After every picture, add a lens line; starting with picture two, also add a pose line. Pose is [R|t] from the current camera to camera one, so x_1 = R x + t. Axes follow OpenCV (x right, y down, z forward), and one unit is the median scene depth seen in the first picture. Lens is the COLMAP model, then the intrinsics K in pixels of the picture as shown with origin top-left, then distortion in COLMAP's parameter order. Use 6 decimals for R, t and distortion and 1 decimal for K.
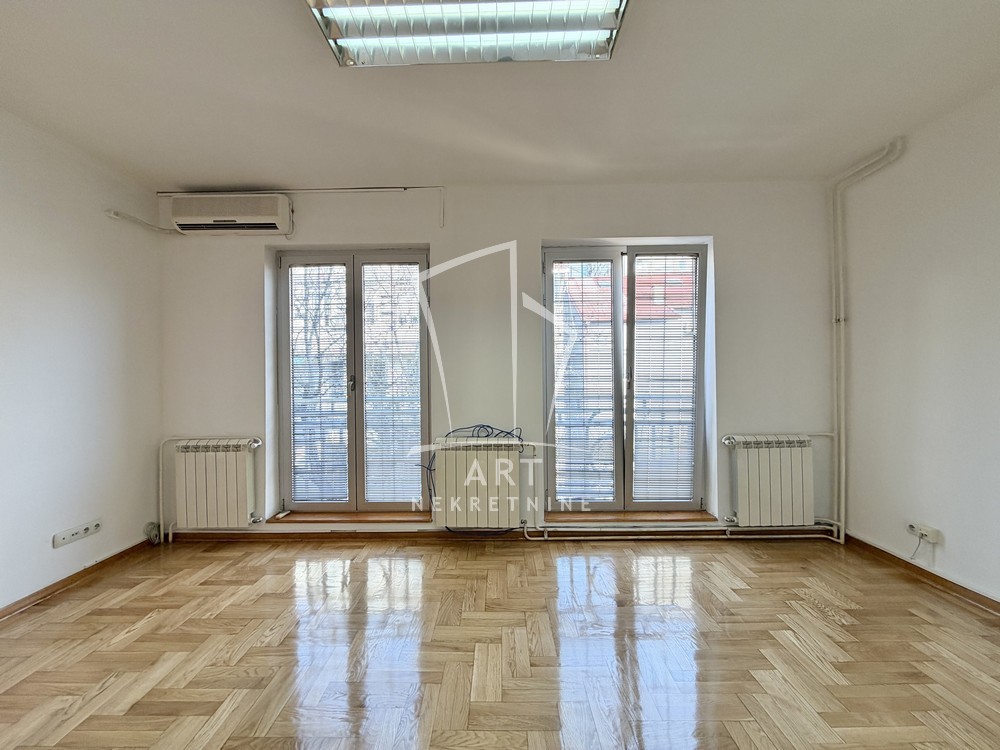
lens RADIAL K [[402.0, 0, 497.0], [0, 402.0, 376.7], [0, 0, 1]] dist [-0.000320, 0.000181]
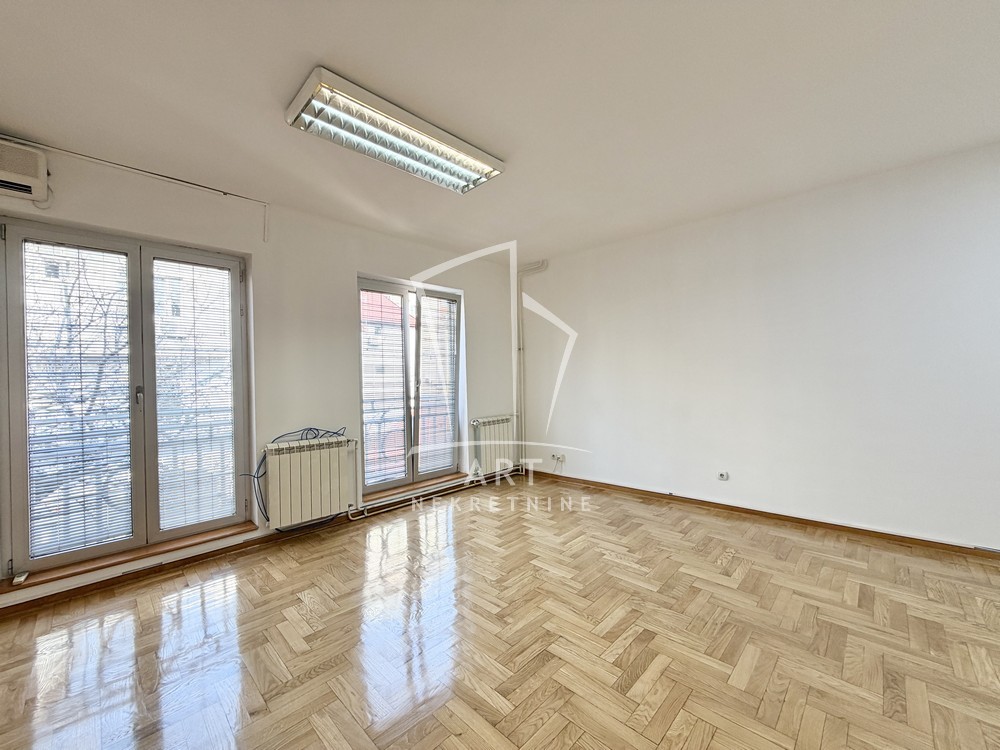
lens RADIAL K [[402.0, 0, 502.7], [0, 402.0, 374.7], [0, 0, 1]] dist [-0.000320, 0.000181]
pose [[0.683805, -0.000053, 0.729665, -0.480451], [0.016297, 0.999752, -0.015200, -0.001485], [-0.729483, 0.022285, 0.683636, -0.151332]]
